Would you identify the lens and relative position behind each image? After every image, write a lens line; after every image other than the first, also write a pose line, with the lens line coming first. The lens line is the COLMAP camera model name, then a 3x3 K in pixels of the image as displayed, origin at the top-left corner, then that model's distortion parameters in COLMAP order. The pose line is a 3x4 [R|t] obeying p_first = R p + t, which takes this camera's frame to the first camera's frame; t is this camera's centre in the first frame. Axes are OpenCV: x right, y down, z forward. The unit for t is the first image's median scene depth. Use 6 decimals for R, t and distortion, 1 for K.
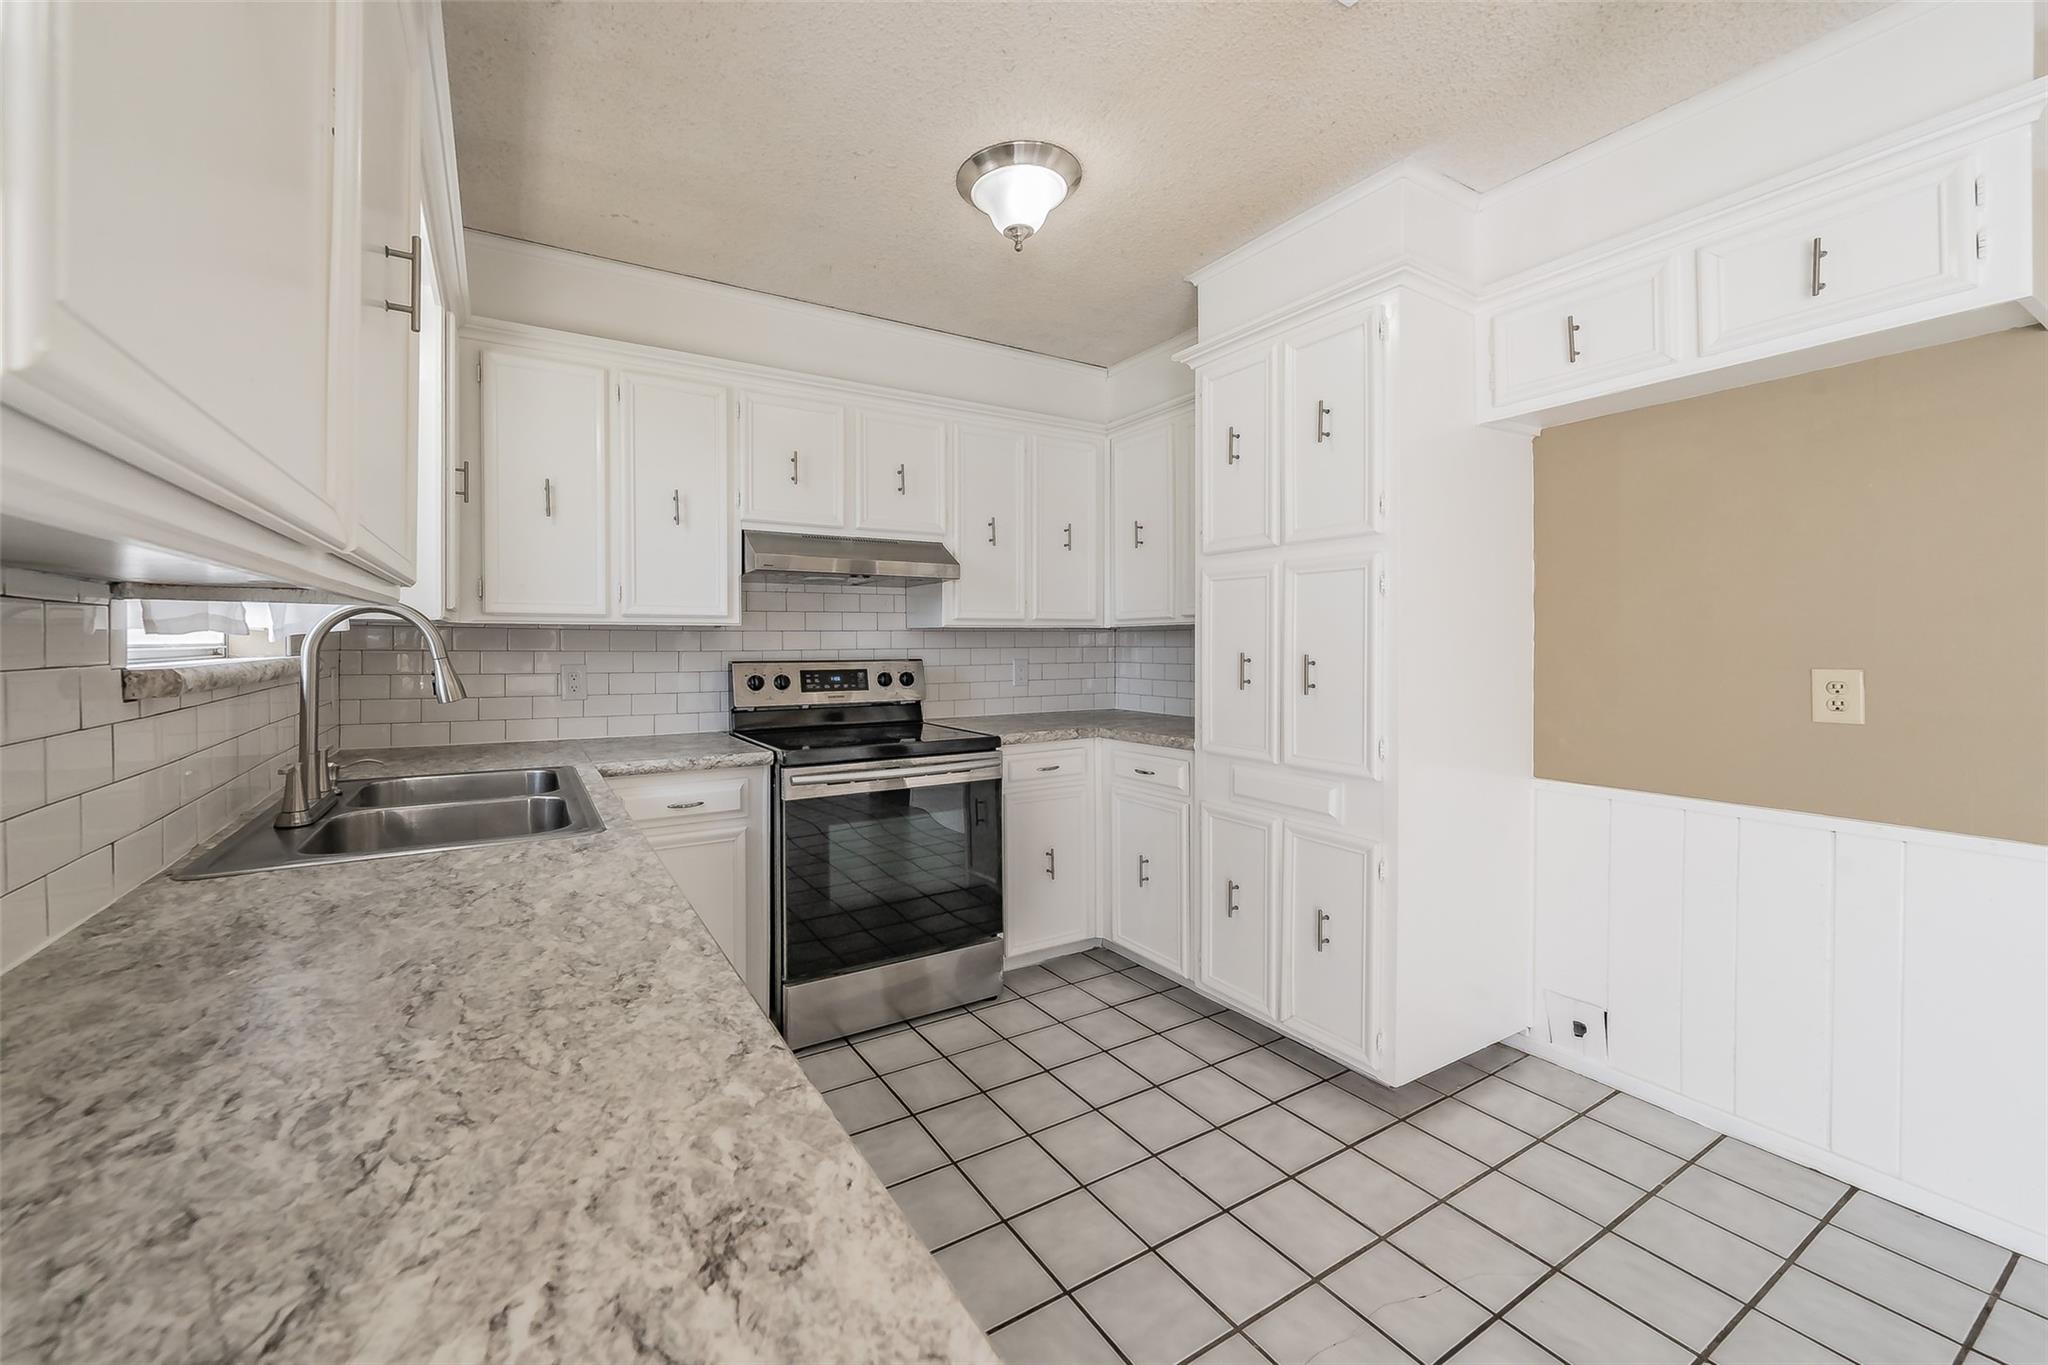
lens RADIAL K [[771.6, 0, 946.4], [0, 771.6, 651.0], [0, 0, 1]] dist [-0.002316, -0.000129]
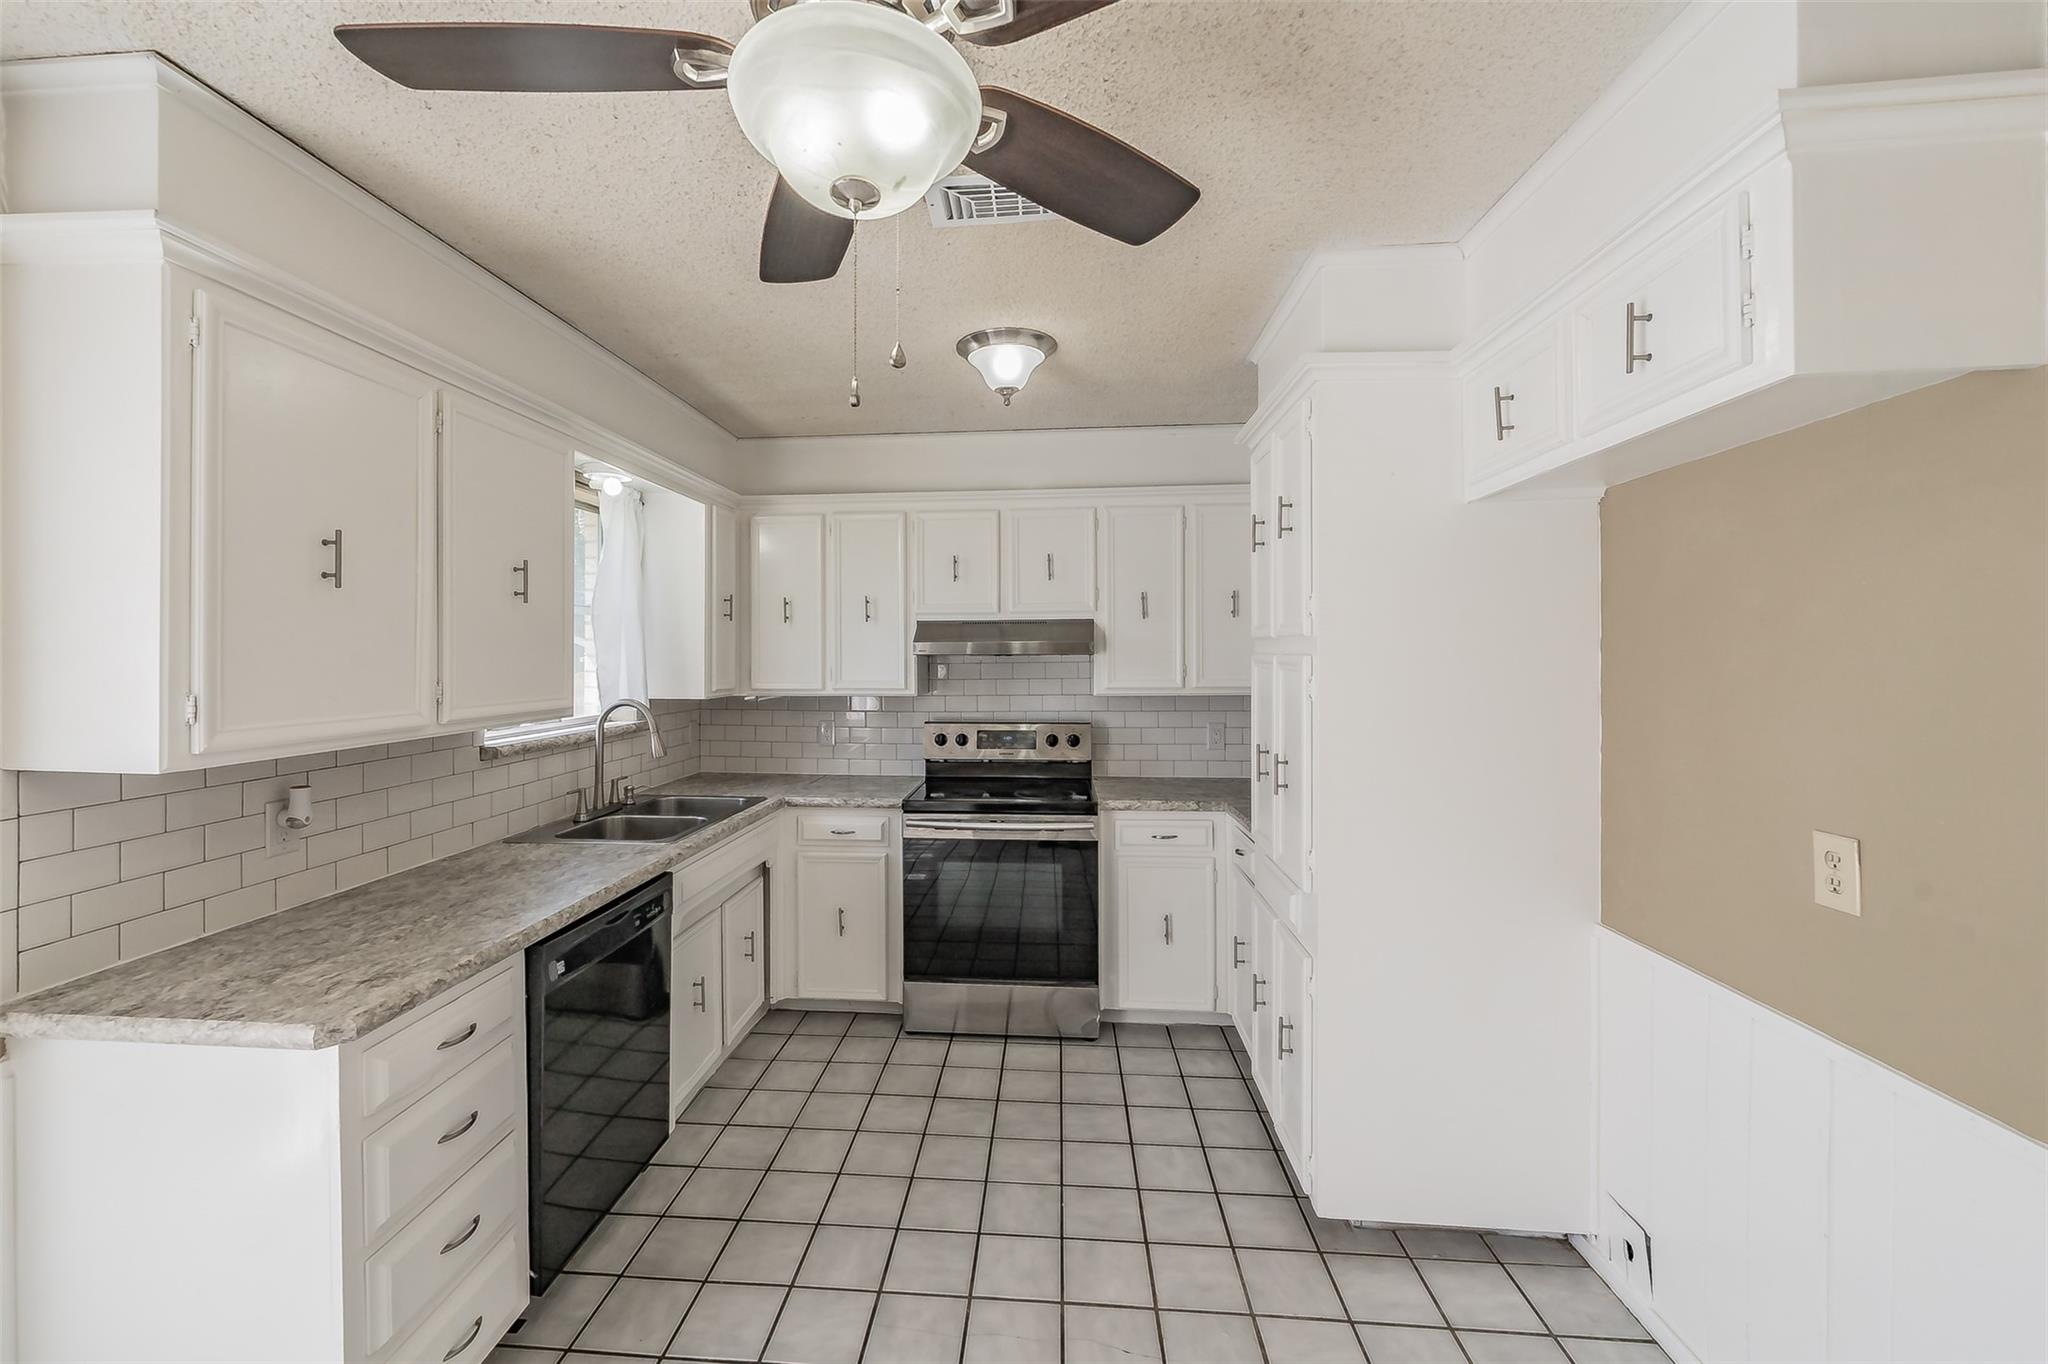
lens RADIAL K [[832.9, 0, 989.3], [0, 832.9, 652.7], [0, 0, 1]] dist [0.000403, -0.000079]
pose [[0.822212, -0.004387, -0.569164, 0.655229], [-0.001642, 0.999948, -0.010081, -0.096118], [0.569179, 0.009223, 0.822162, -0.071342]]
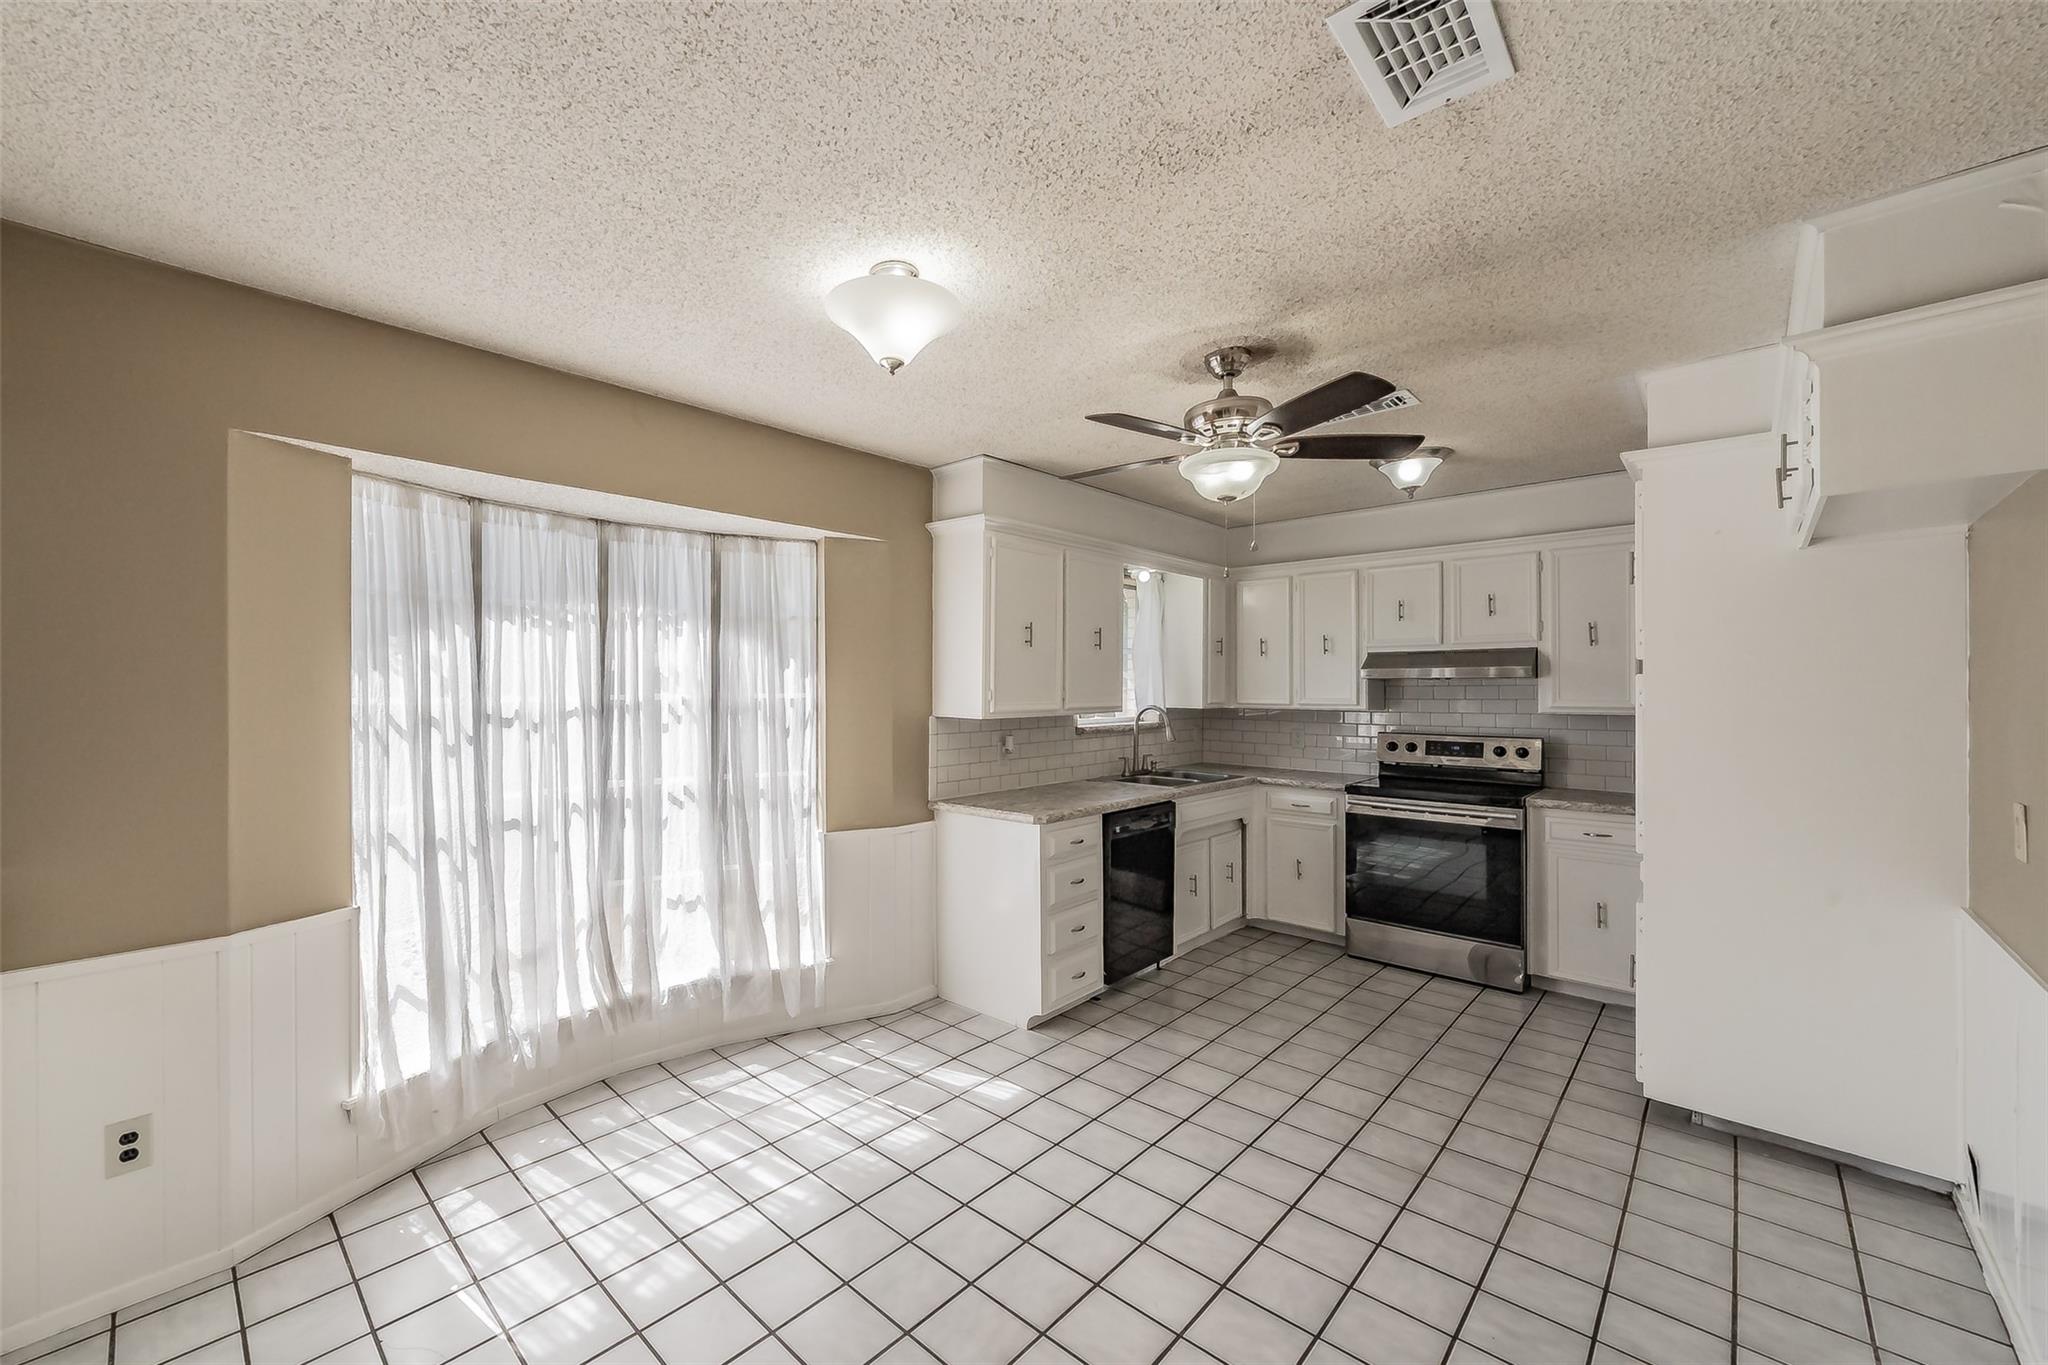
lens RADIAL K [[800.4, 0, 905.6], [0, 800.4, 683.8], [0, 0, 1]] dist [0.000238, 0.000005]
pose [[0.243770, -0.004388, -0.969823, 1.223036], [-0.010148, 0.999923, -0.007075, -0.072433], [0.969780, 0.011567, 0.243707, -0.400582]]
